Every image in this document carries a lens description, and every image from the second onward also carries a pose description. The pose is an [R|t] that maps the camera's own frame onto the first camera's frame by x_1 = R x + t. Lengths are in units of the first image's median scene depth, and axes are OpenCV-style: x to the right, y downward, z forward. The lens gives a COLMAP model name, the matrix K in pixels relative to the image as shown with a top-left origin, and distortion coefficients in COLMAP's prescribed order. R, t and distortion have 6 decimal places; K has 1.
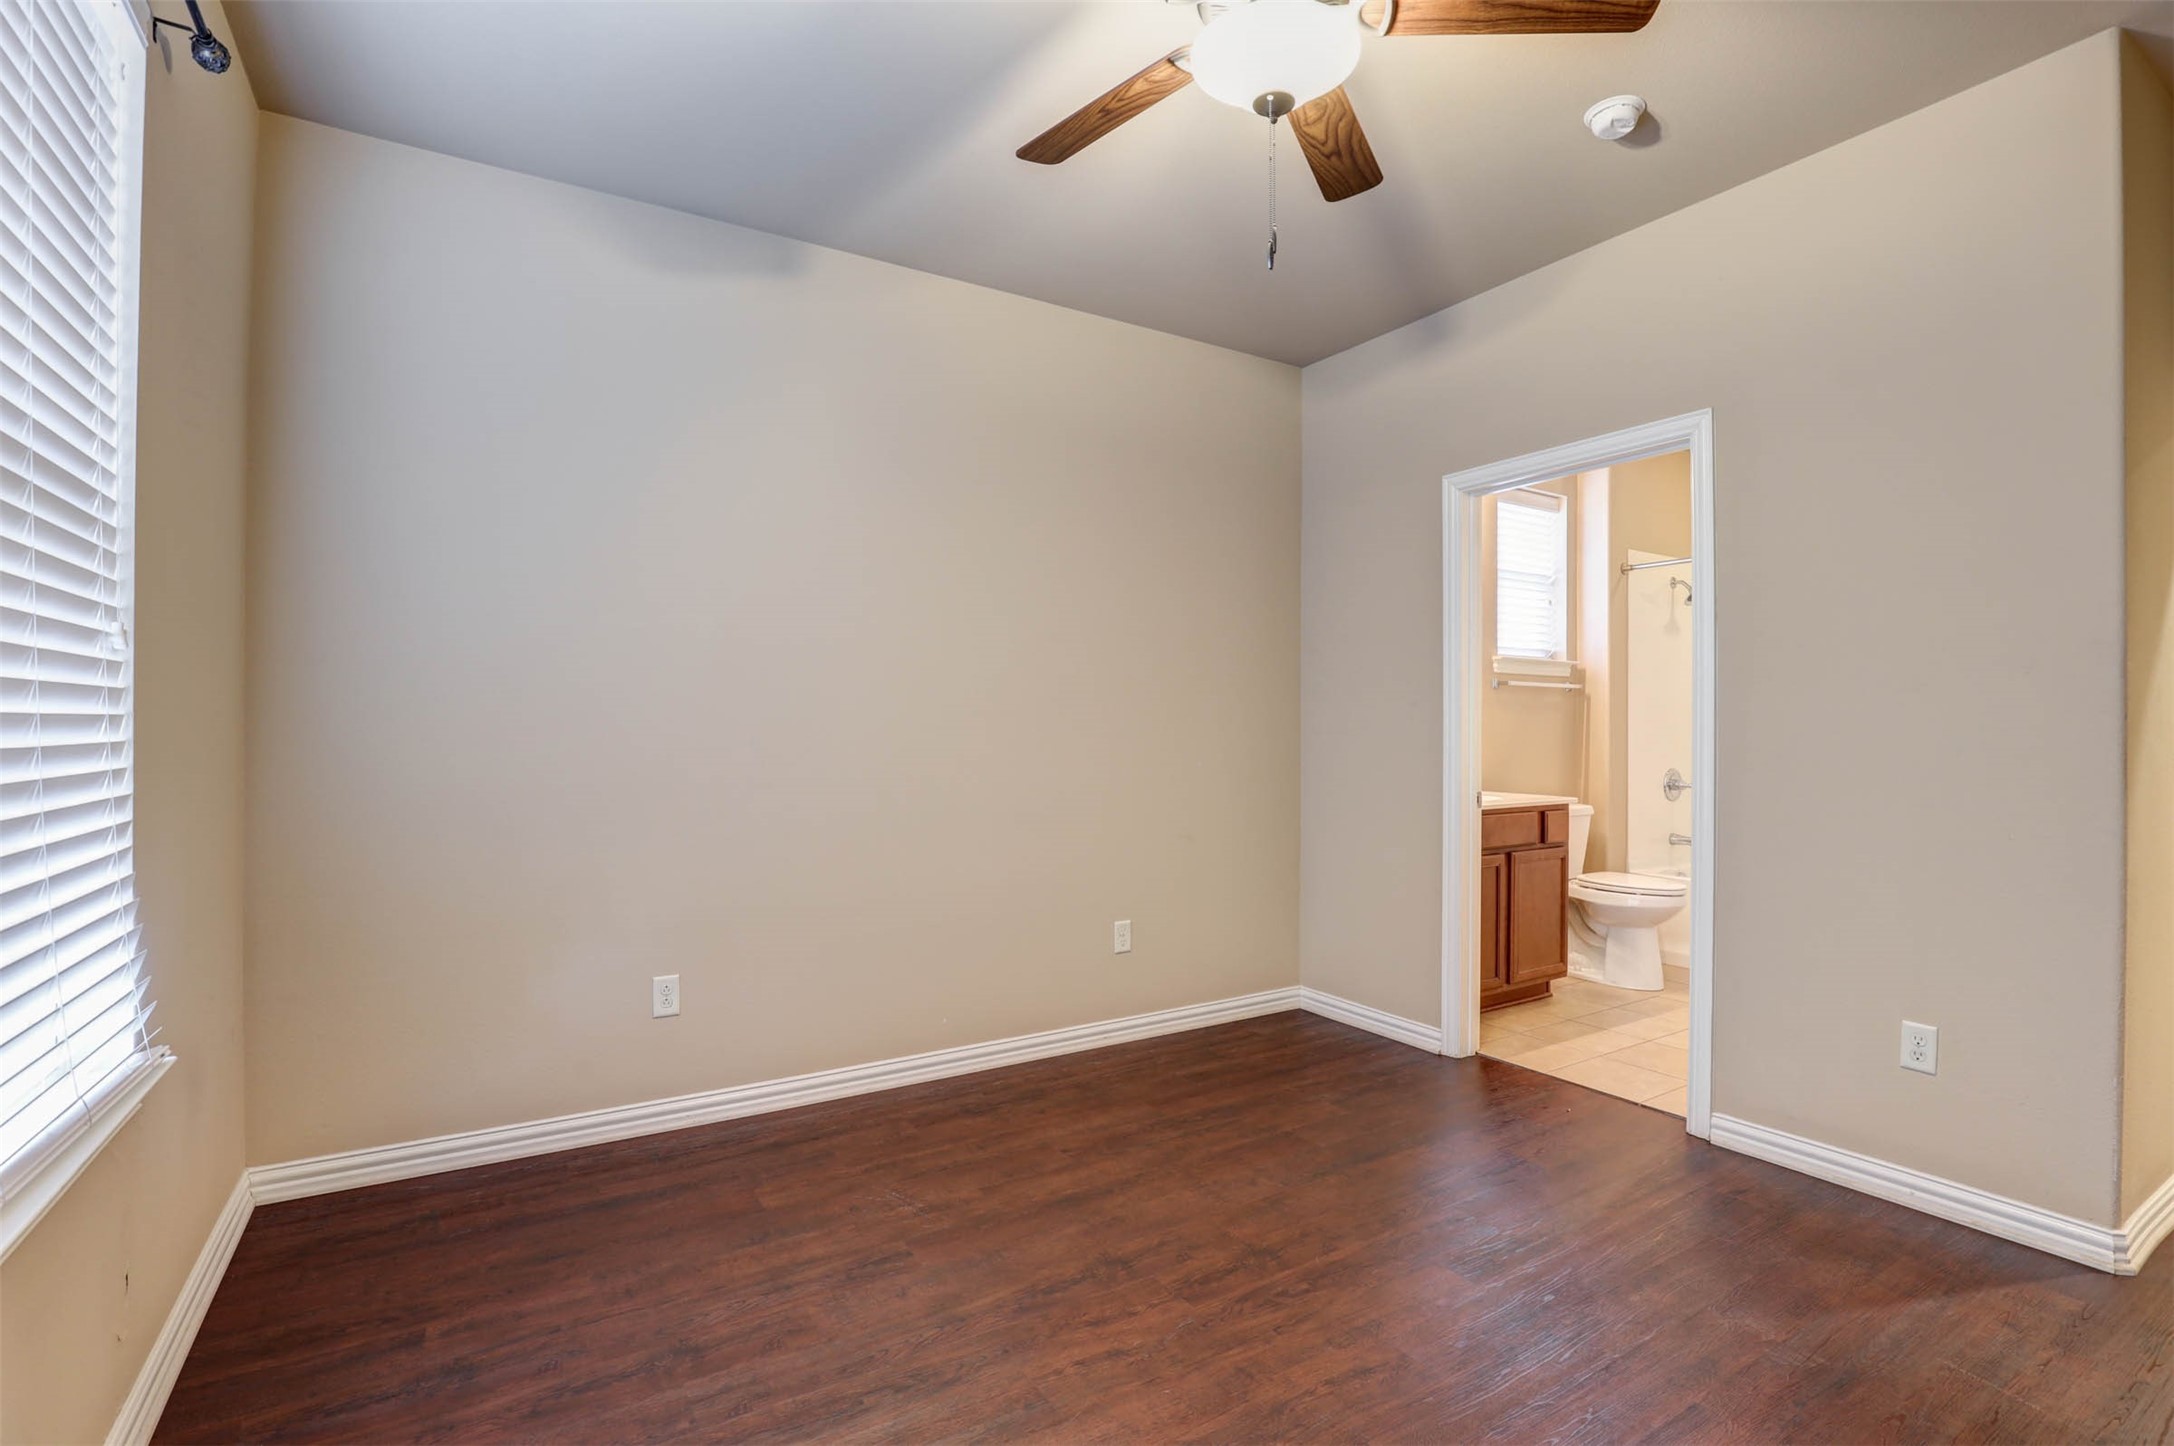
lens RADIAL K [[1008.1, 0, 1093.0], [0, 1008.1, 729.9], [0, 0, 1]] dist [-0.026764, 0.001410]
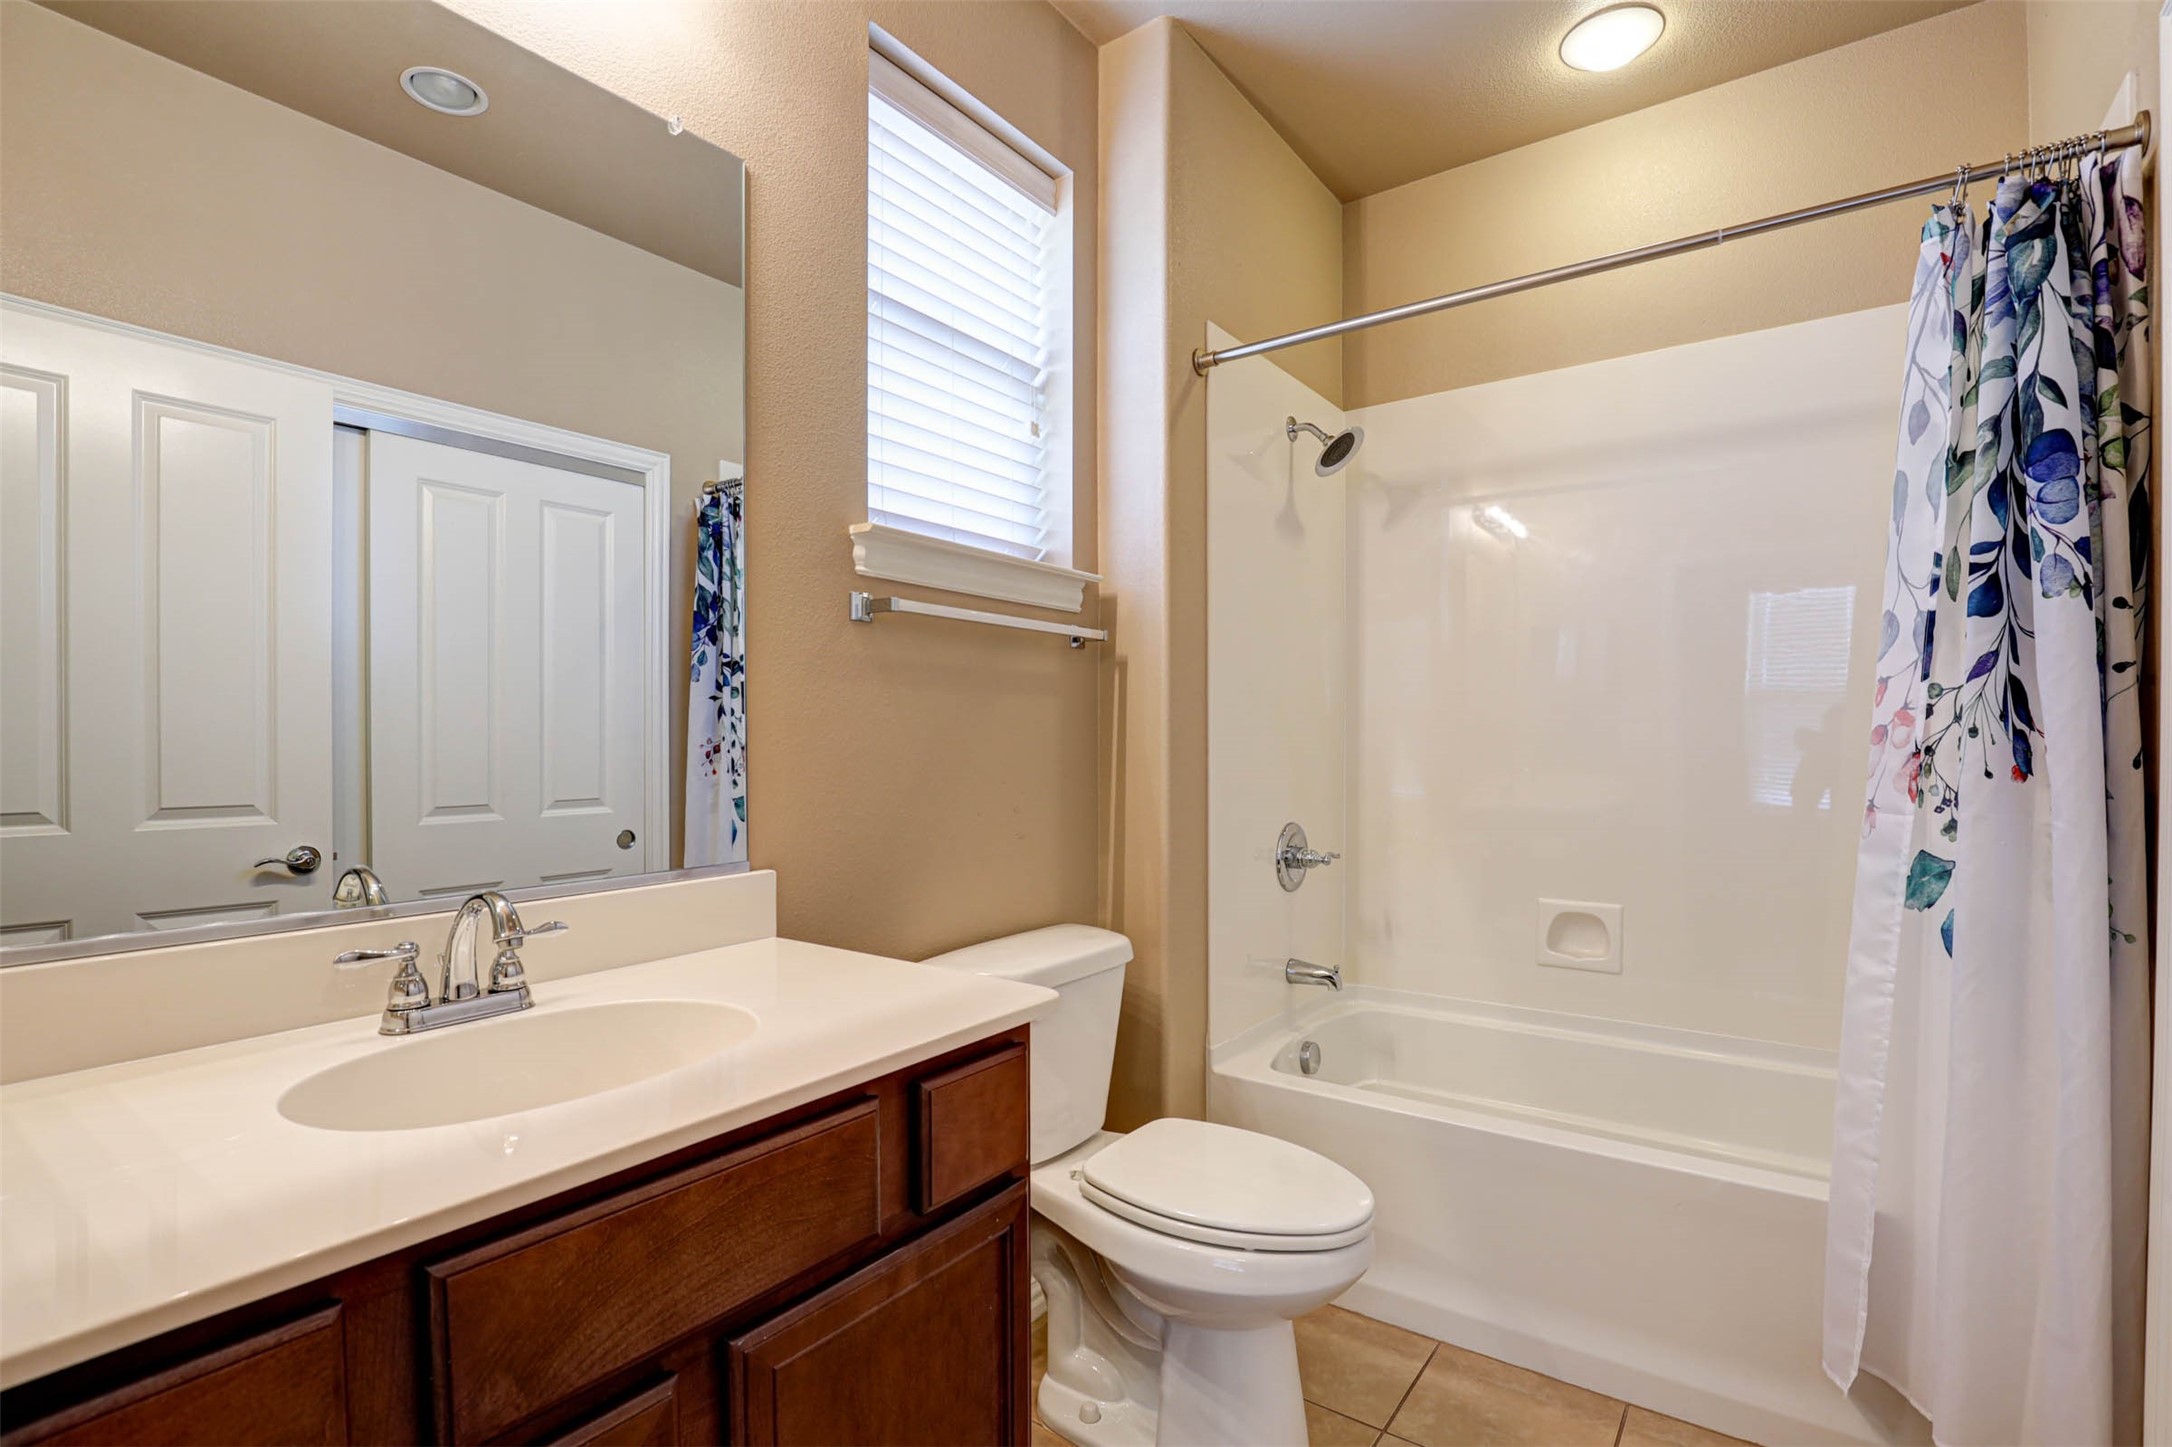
lens RADIAL K [[1007.1, 0, 1086.4], [0, 1007.1, 729.0], [0, 0, 1]] dist [-0.026764, 0.001410]
pose [[0.926348, -0.000336, 0.376668, 0.324336], [0.003882, 0.999955, -0.008656, -0.001836], [-0.376648, 0.009481, 0.926308, 0.621330]]
